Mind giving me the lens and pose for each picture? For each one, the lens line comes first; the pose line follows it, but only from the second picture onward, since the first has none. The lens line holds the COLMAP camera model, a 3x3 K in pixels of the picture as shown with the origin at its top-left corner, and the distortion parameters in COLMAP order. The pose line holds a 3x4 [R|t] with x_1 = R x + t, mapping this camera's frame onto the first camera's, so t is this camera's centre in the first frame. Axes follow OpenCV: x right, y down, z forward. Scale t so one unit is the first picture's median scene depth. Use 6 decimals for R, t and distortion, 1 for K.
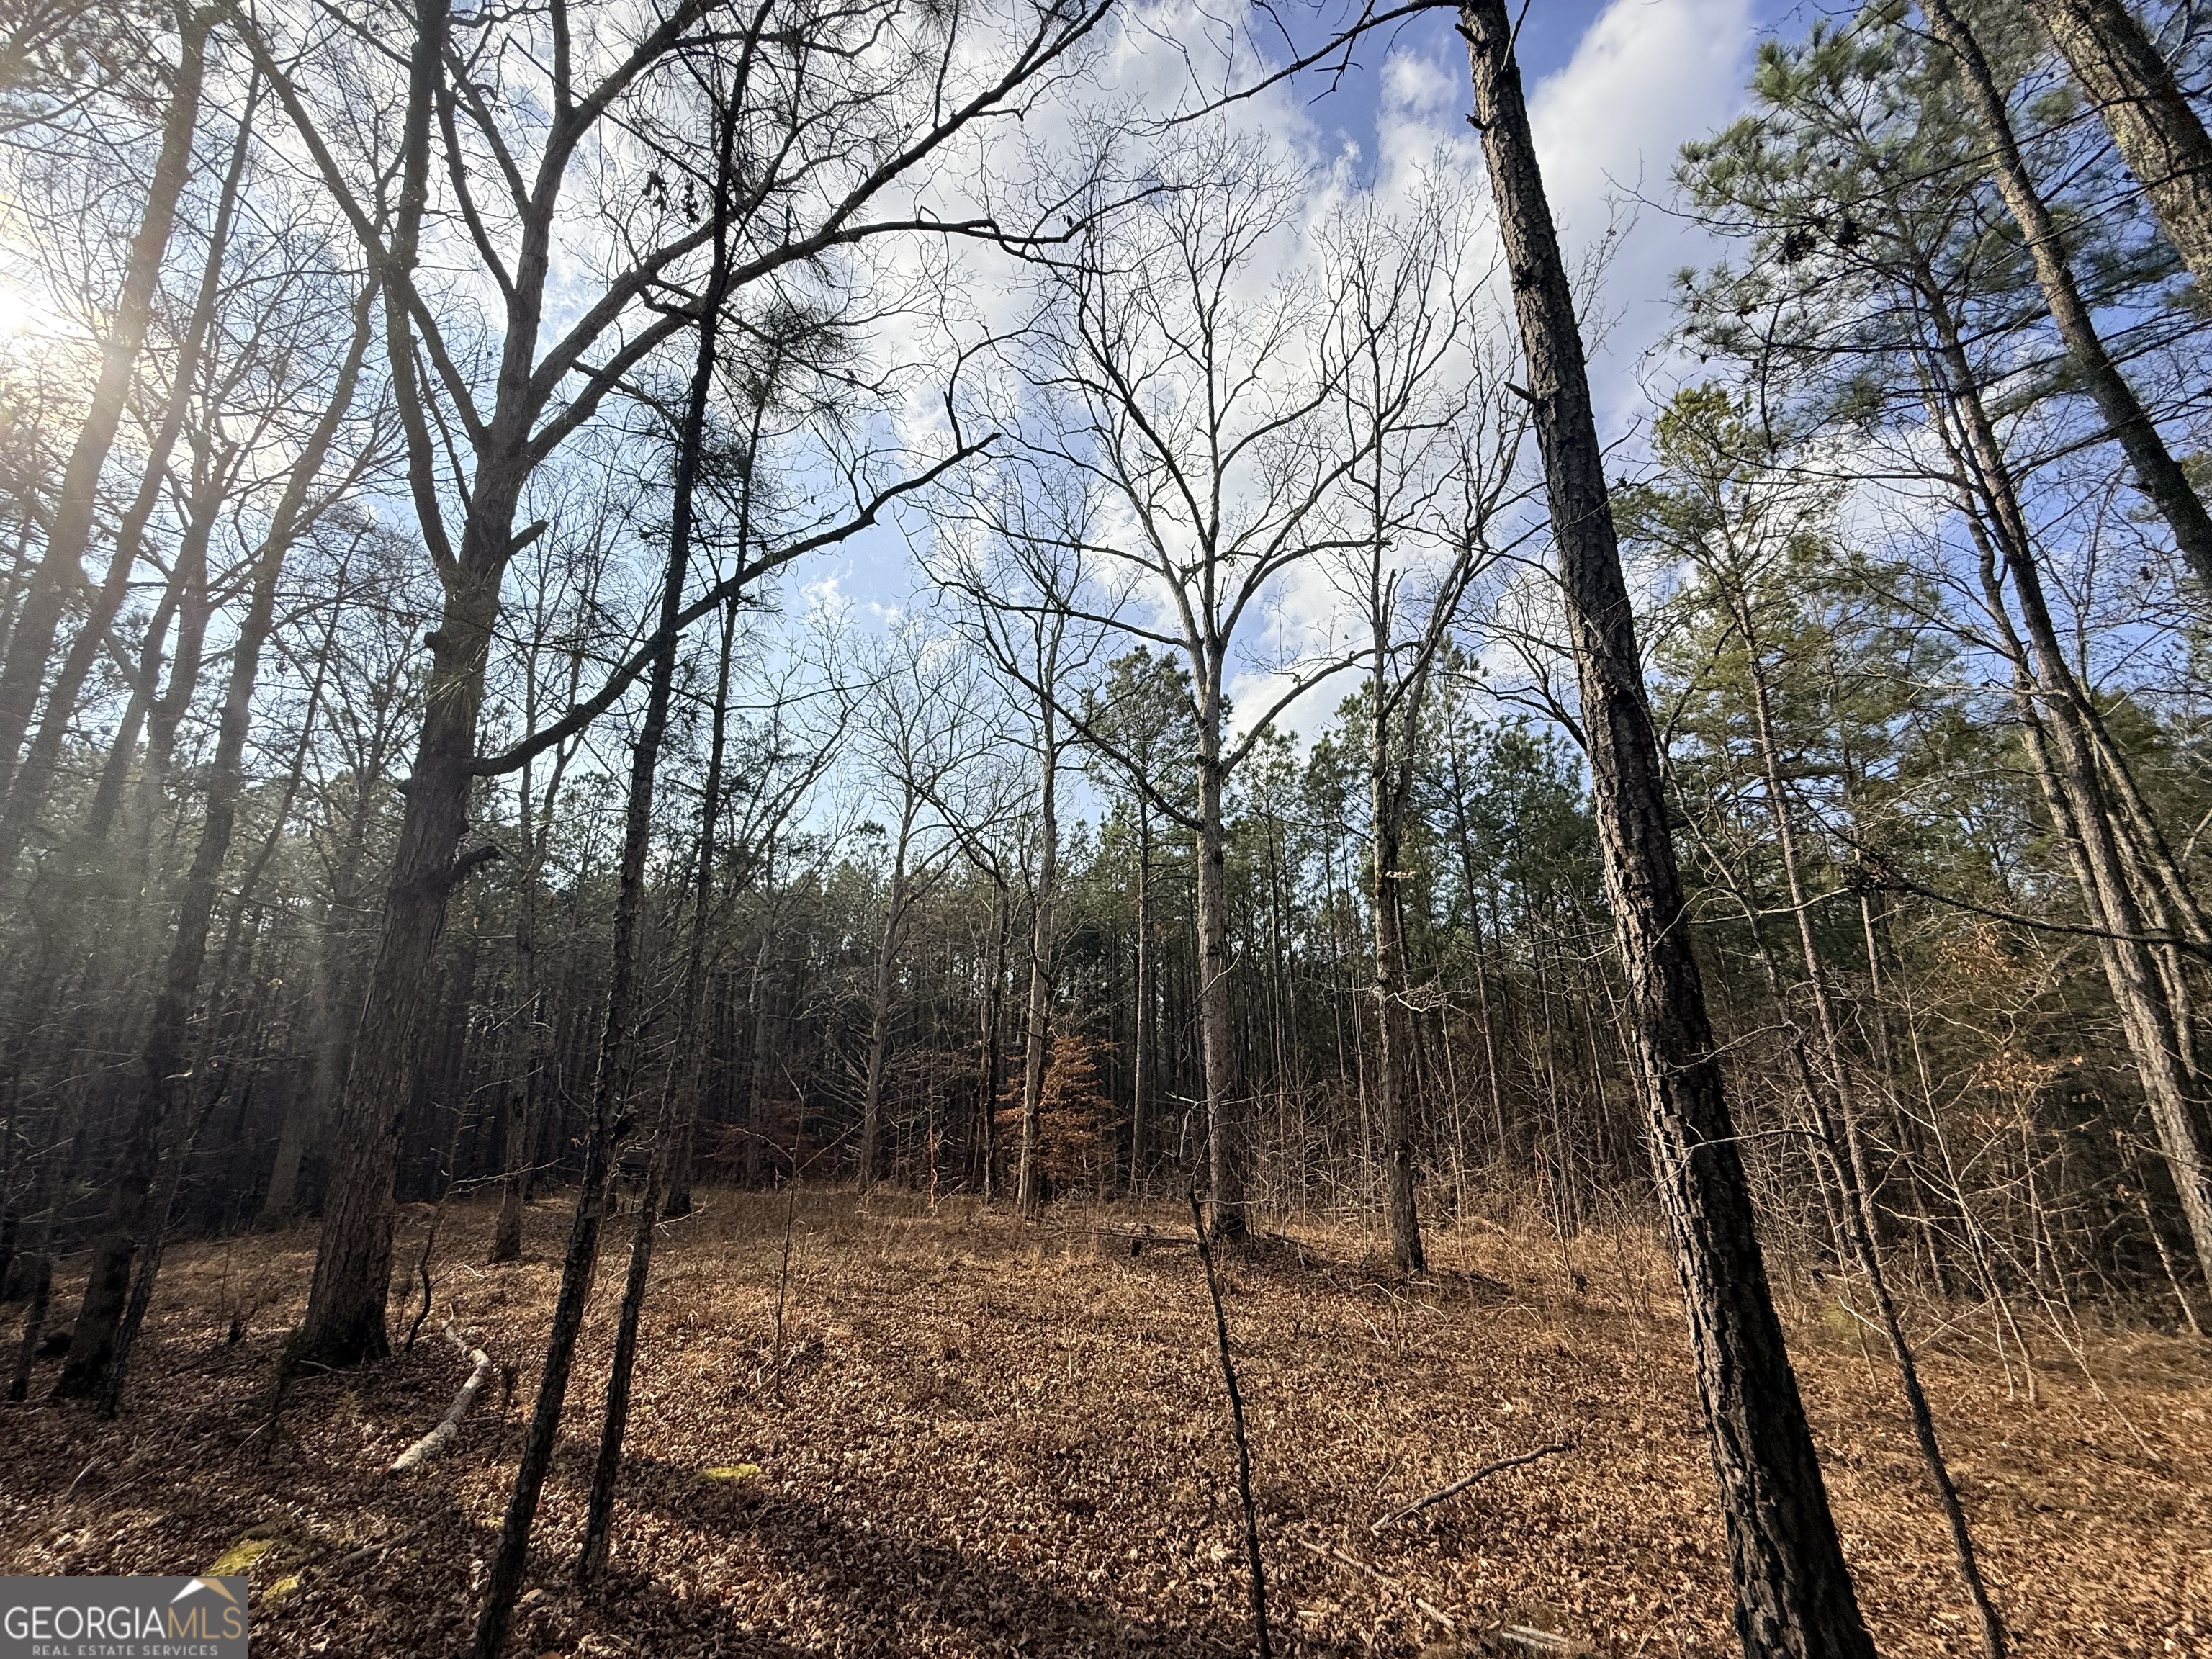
lens RADIAL K [[881.8, 0, 1106.0], [0, 881.8, 829.5], [0, 0, 1]] dist [0.001607, 0.000320]
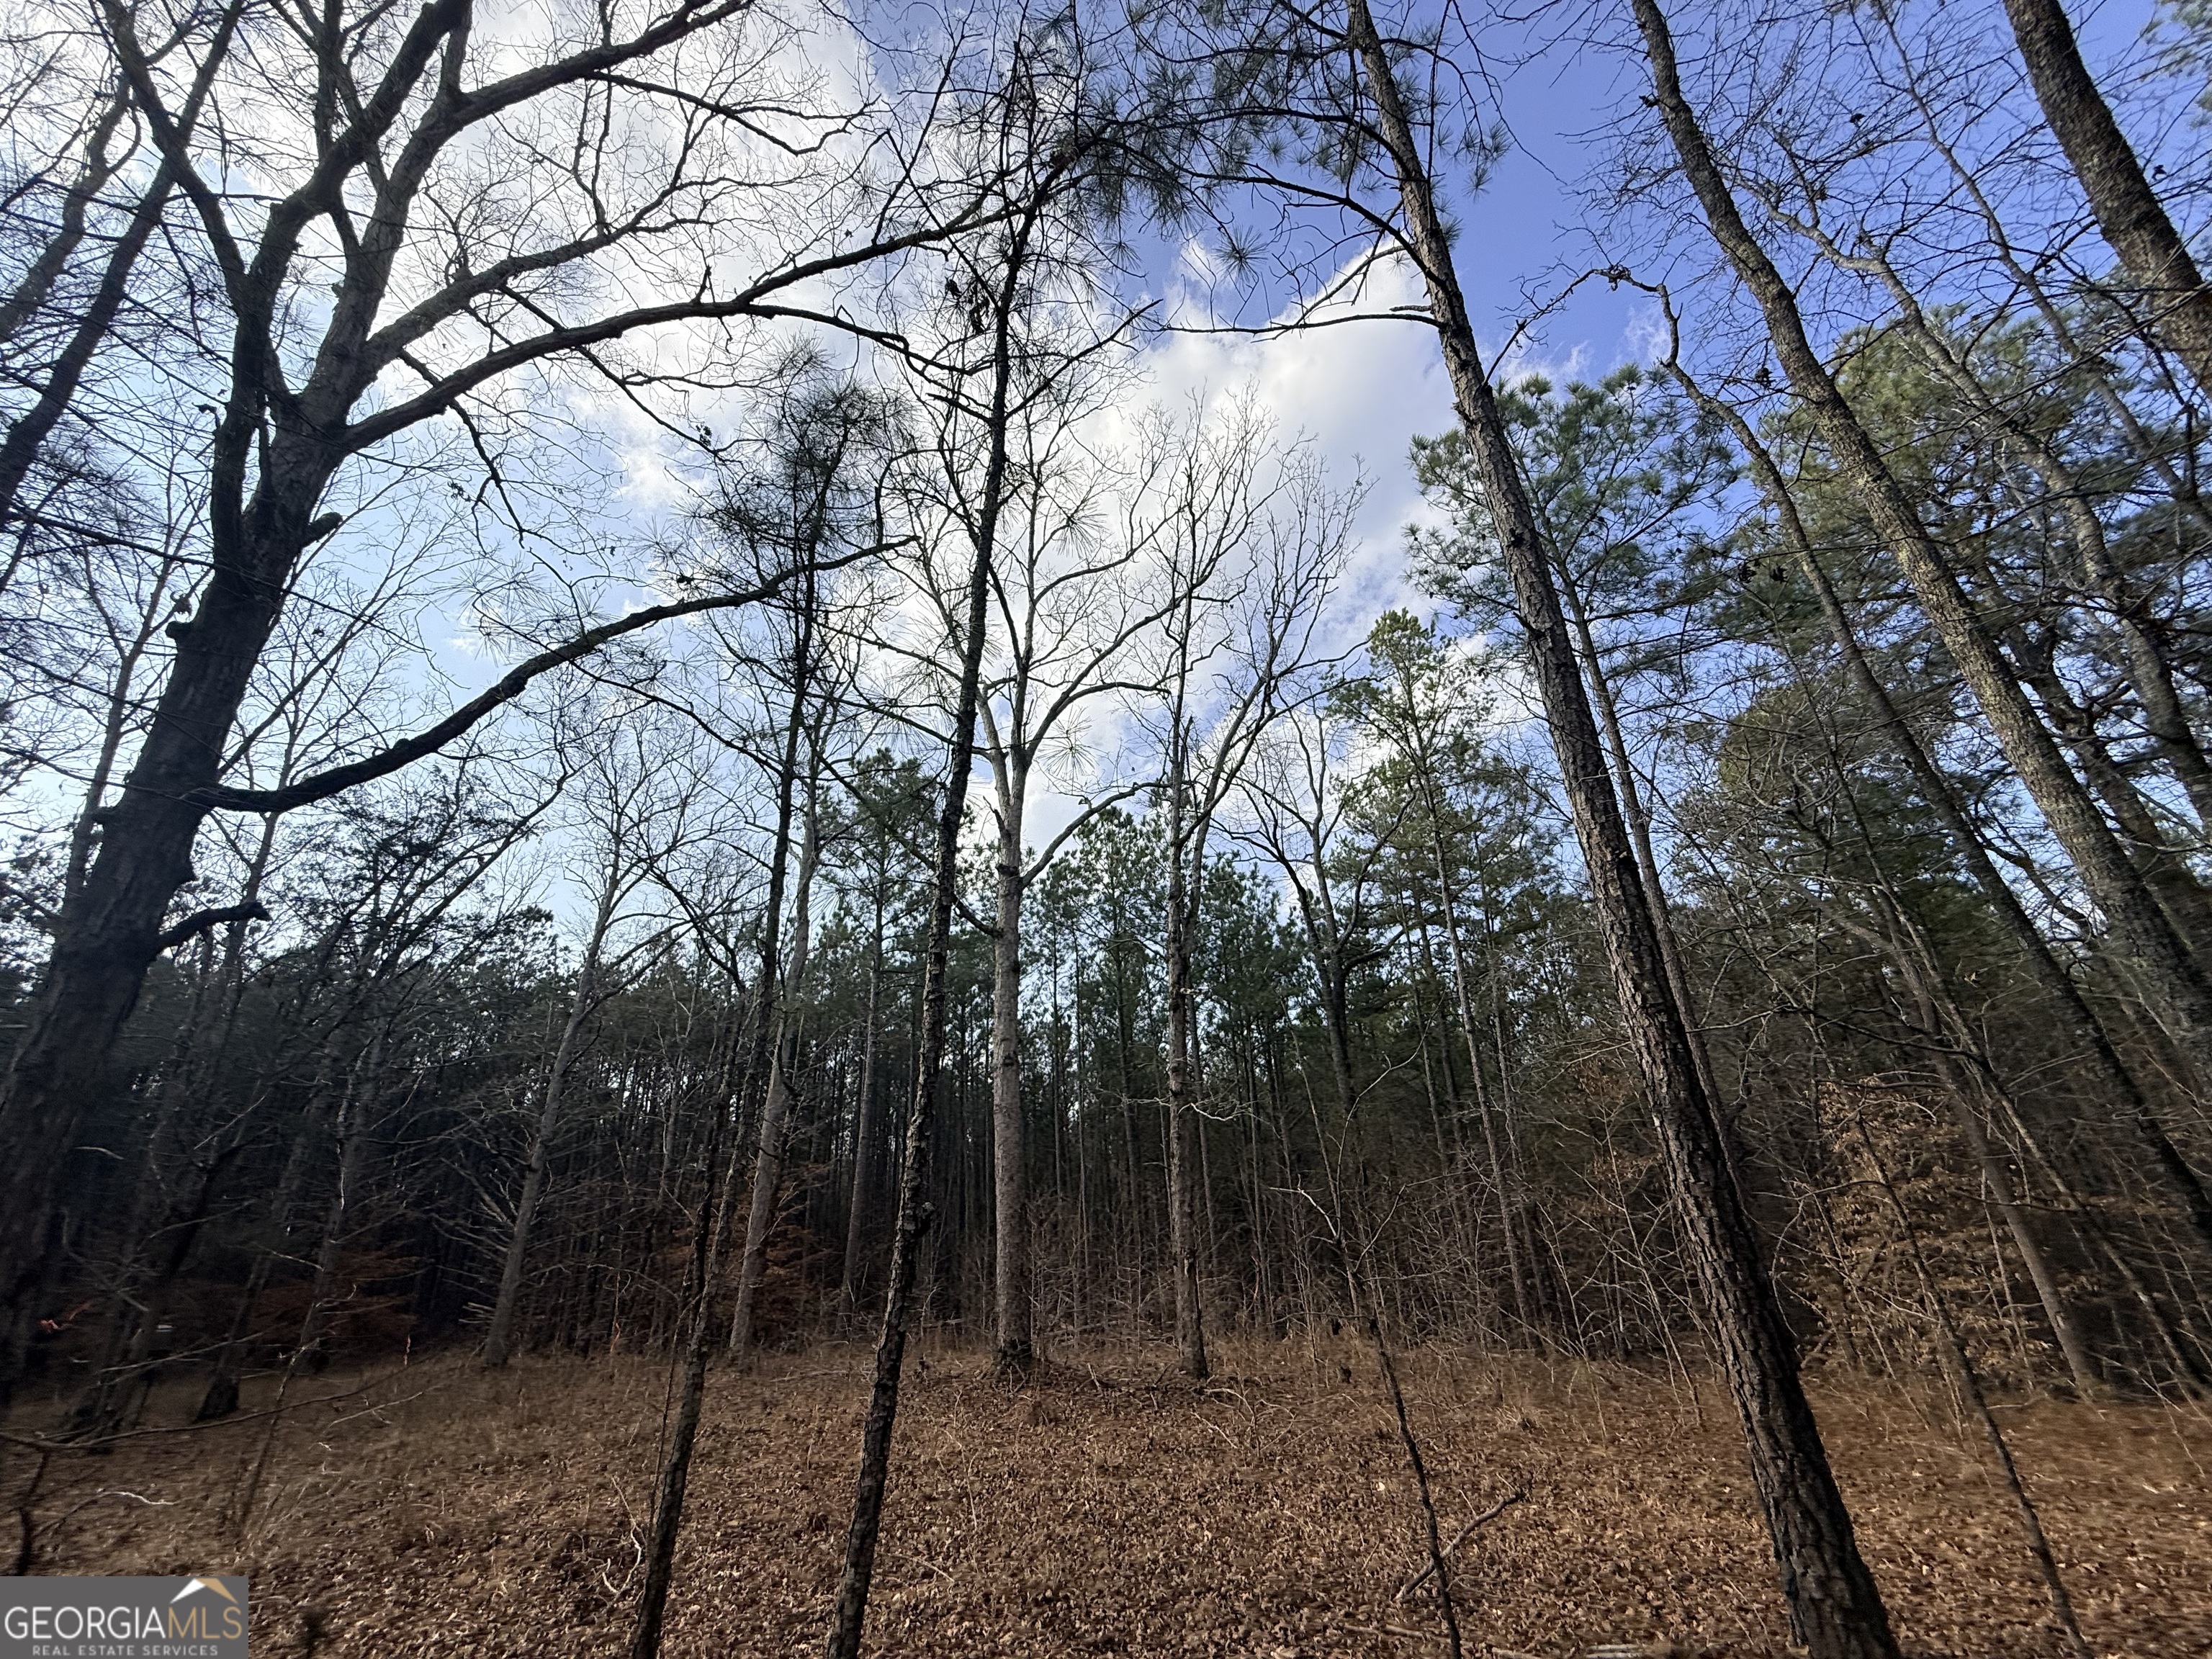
lens RADIAL K [[878.9, 0, 1102.6], [0, 878.9, 833.6], [0, 0, 1]] dist [-0.001377, -0.000210]
pose [[0.933985, 0.101832, 0.342495, -0.149602], [-0.059567, 0.989490, -0.131761, 0.007834], [-0.352313, 0.102661, 0.930235, 0.010392]]
